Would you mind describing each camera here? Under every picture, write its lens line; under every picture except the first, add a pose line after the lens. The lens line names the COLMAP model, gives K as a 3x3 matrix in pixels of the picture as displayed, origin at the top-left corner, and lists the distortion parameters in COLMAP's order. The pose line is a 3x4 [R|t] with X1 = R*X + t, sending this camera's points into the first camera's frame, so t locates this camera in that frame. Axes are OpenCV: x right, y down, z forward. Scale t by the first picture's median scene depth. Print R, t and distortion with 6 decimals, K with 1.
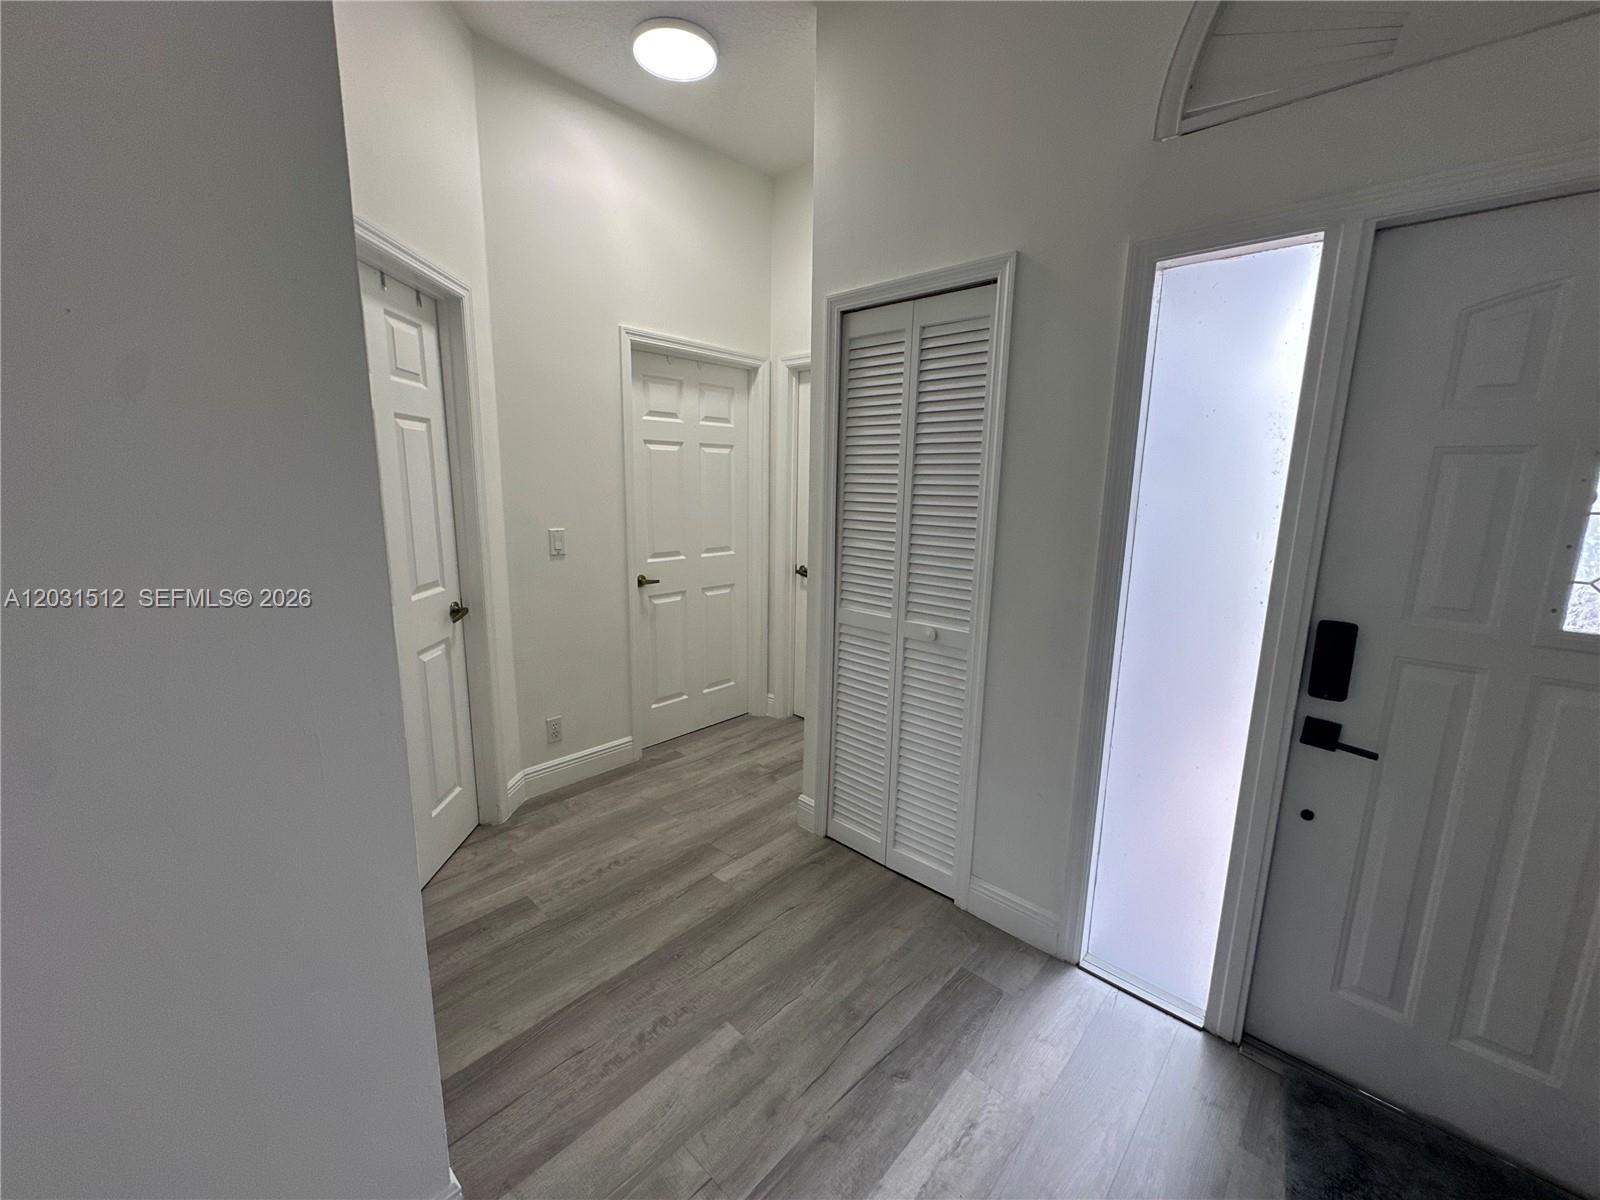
lens RADIAL K [[639.4, 0, 800.0], [0, 639.4, 600.0], [0, 0, 1]] dist [-0.000683, -0.000070]
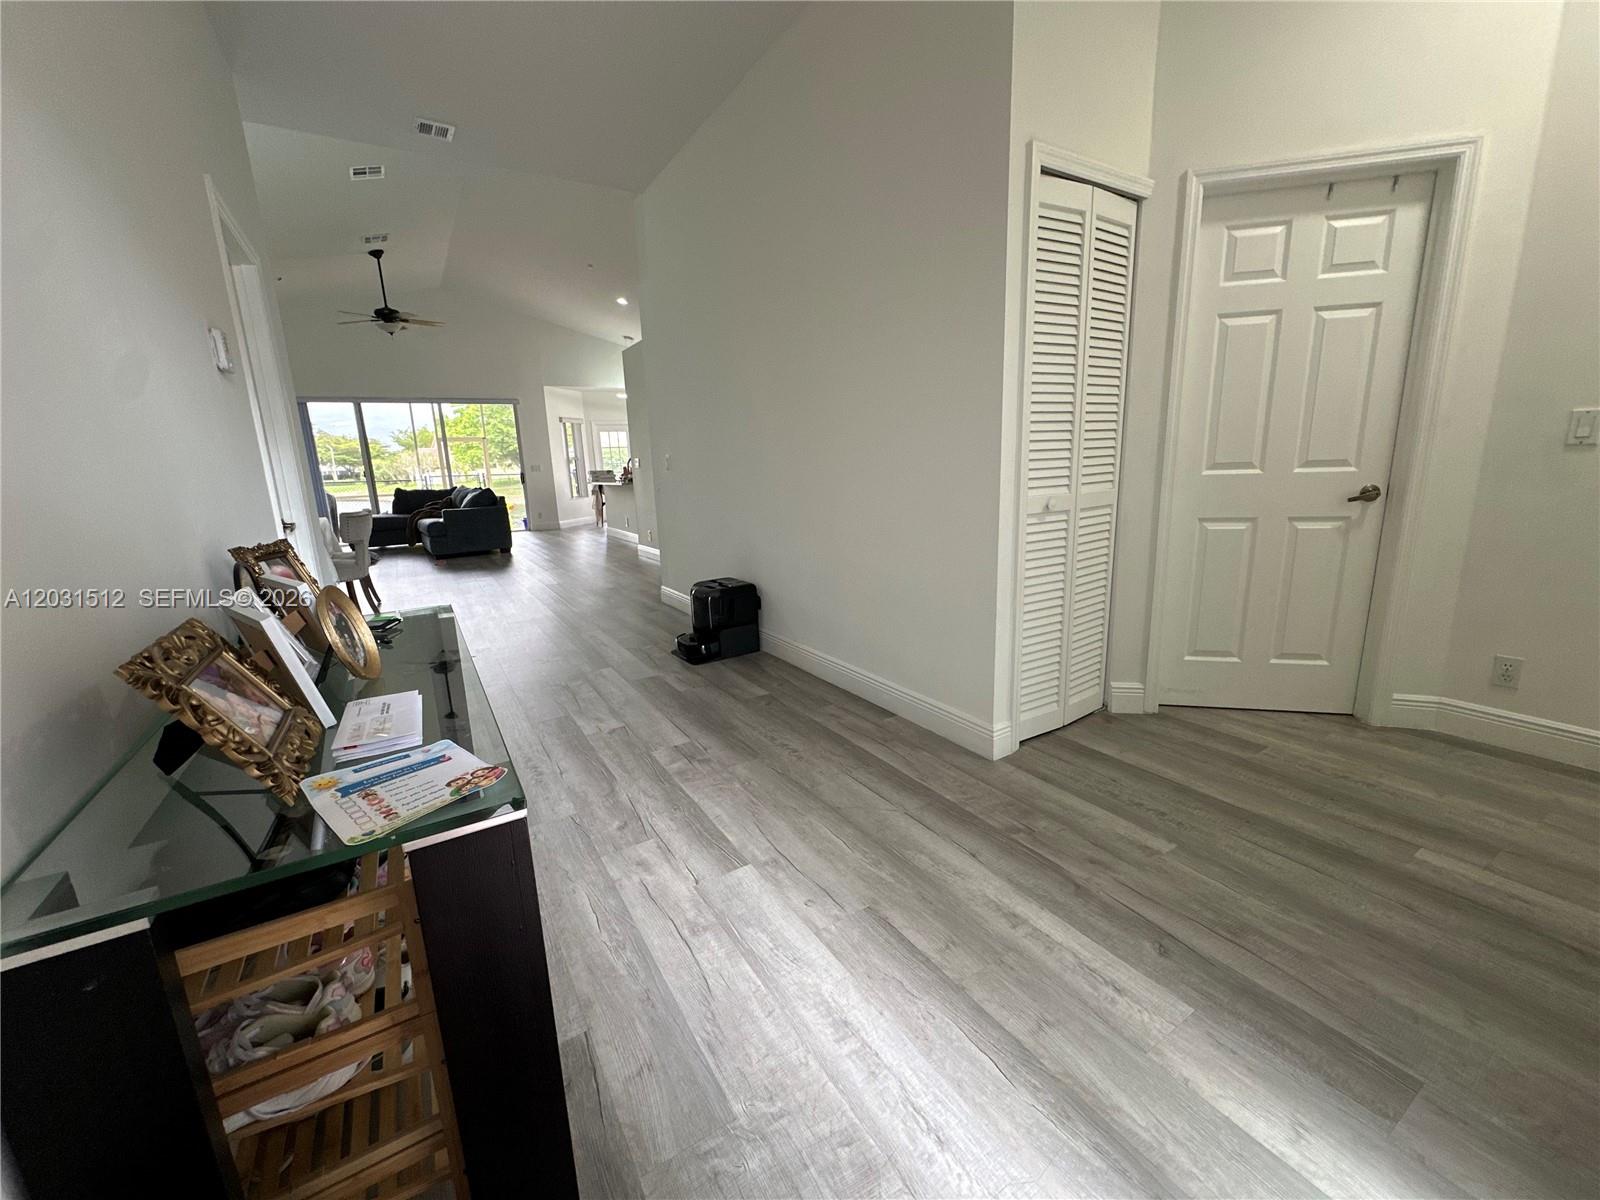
lens RADIAL K [[639.4, 0, 800.0], [0, 639.4, 600.0], [0, 0, 1]] dist [-0.000683, -0.000070]
pose [[-0.257834, 0.204428, -0.944315, 0.810907], [-0.147304, 0.957618, 0.247527, 0.071161], [0.954894, 0.202922, -0.216793, 0.441444]]
